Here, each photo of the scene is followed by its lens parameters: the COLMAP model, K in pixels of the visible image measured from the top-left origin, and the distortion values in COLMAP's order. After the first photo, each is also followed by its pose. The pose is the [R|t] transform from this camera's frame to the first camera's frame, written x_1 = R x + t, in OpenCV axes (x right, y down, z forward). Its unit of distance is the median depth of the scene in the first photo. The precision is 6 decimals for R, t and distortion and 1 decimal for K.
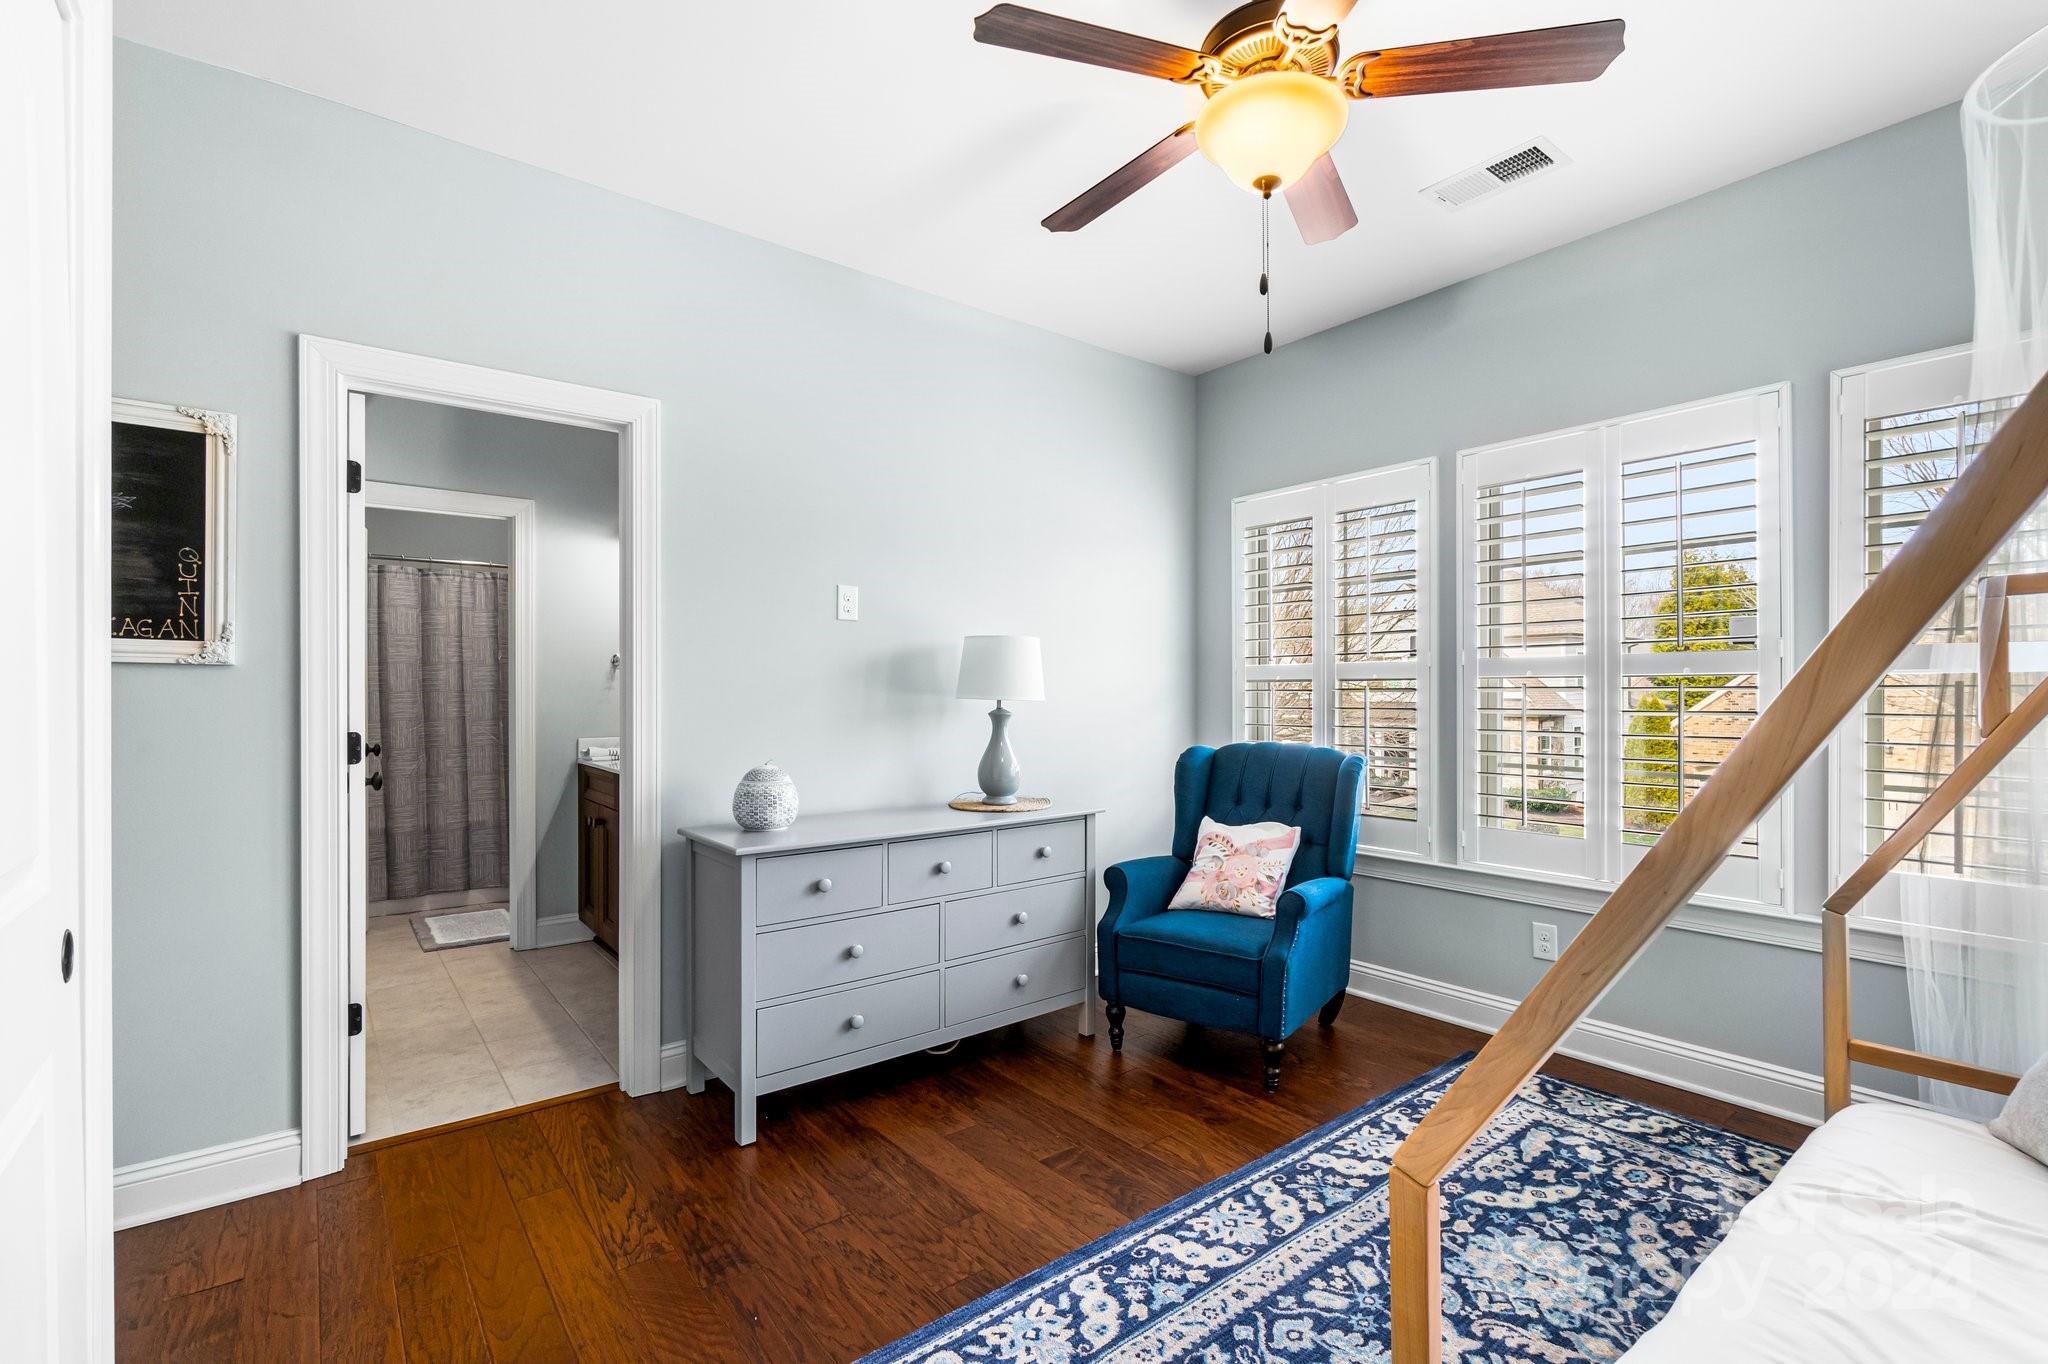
lens RADIAL K [[901.9, 0, 975.9], [0, 901.9, 690.8], [0, 0, 1]] dist [-0.003316, -0.000016]
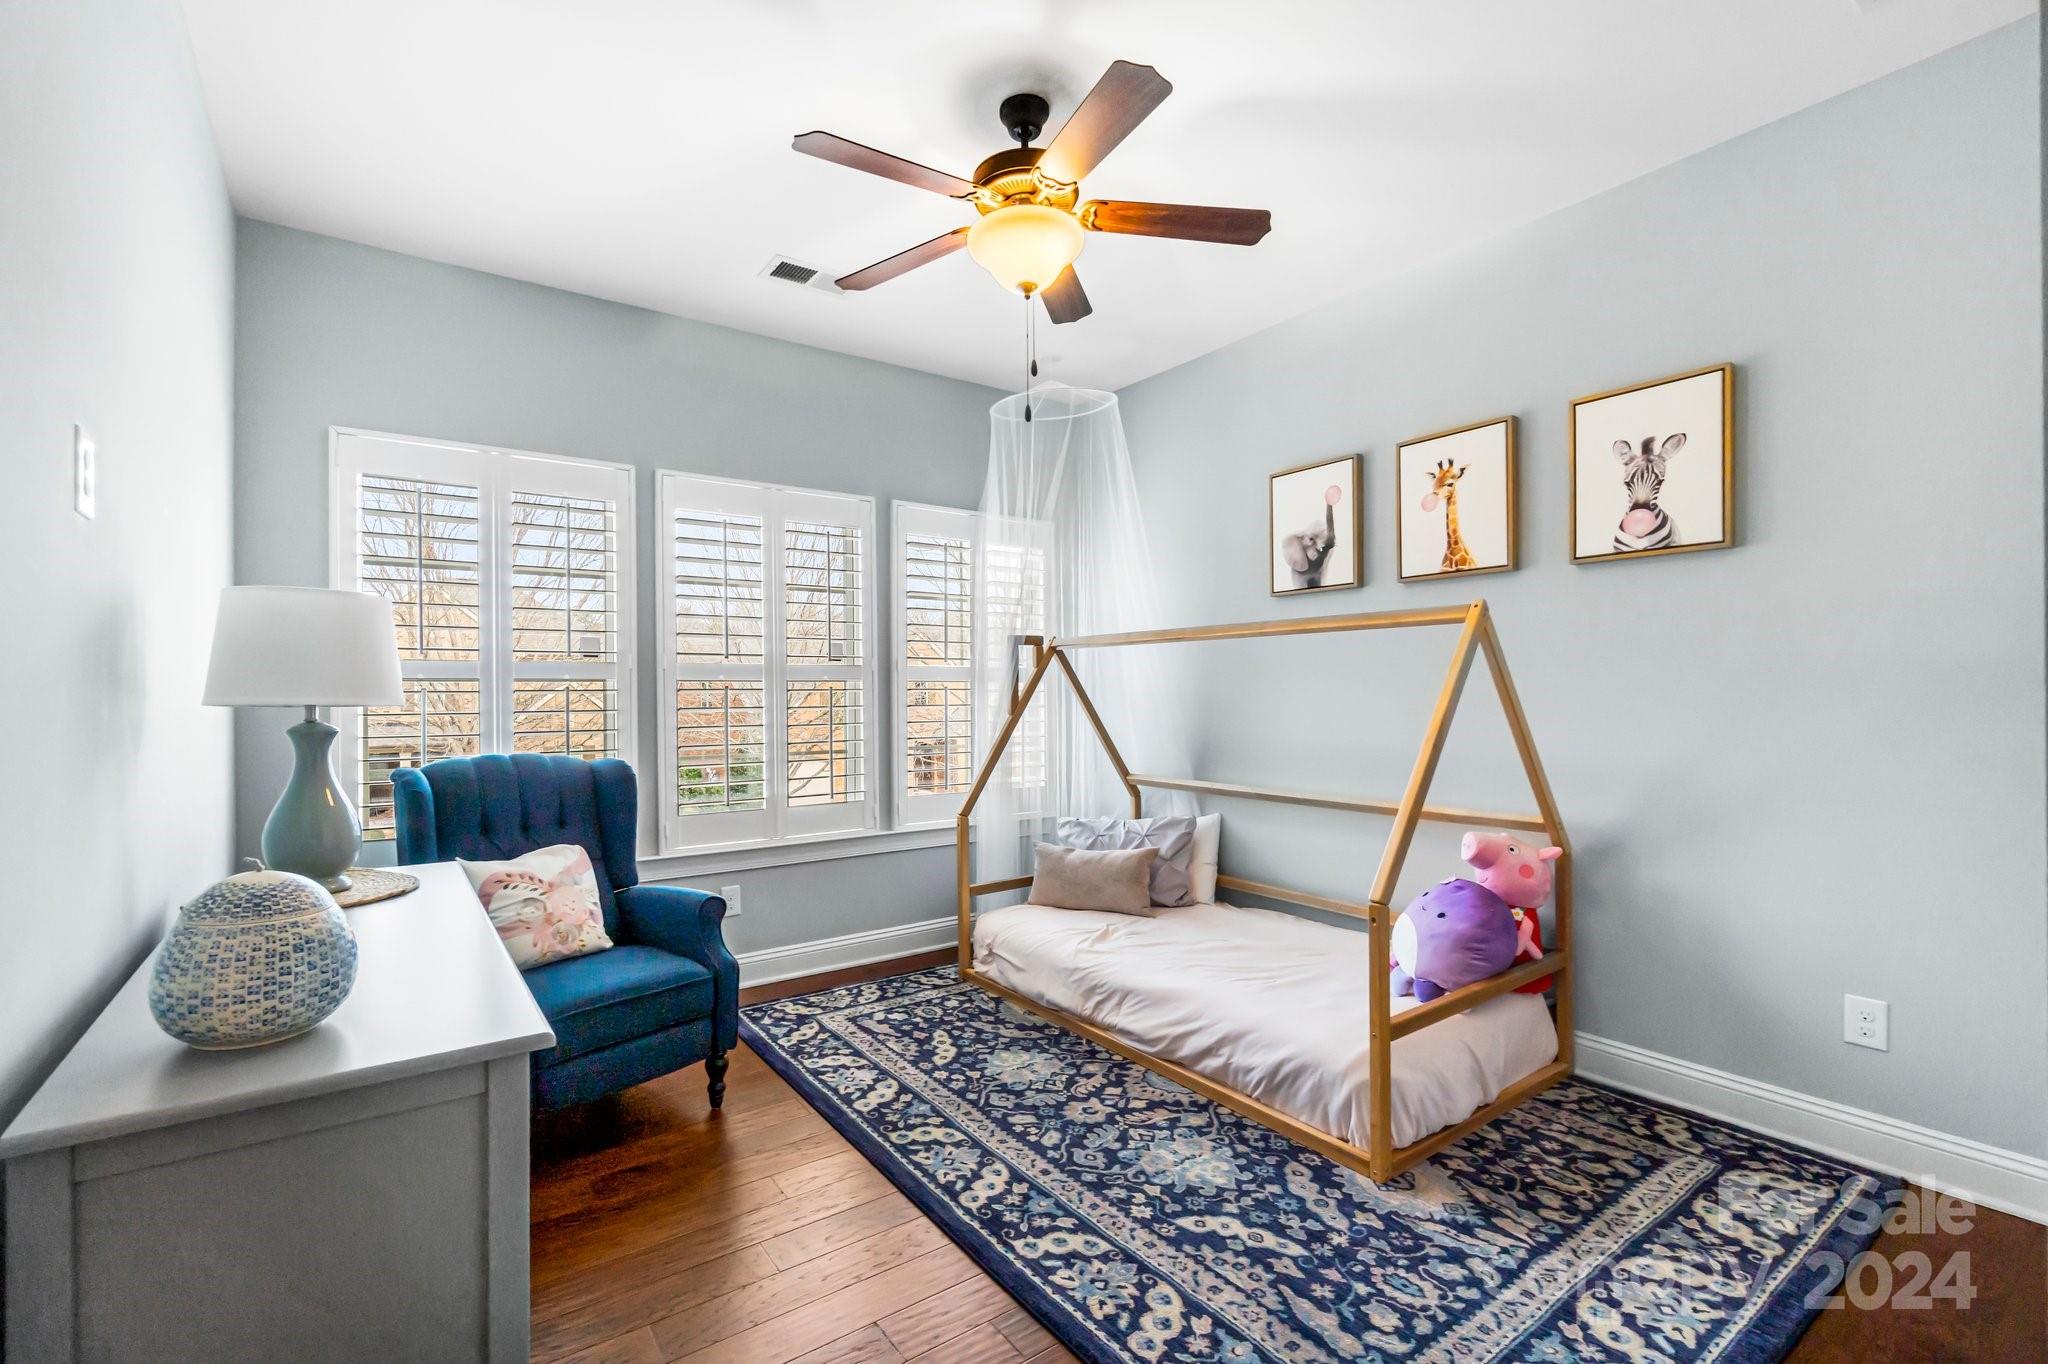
lens RADIAL K [[901.9, 0, 1018.4], [0, 901.9, 687.9], [0, 0, 1]] dist [-0.003316, -0.000016]
pose [[0.020381, 0.006865, 0.999769, -0.808047], [0.003935, 0.999968, -0.006946, 0.006965], [-0.999785, 0.004075, 0.020354, 0.848387]]
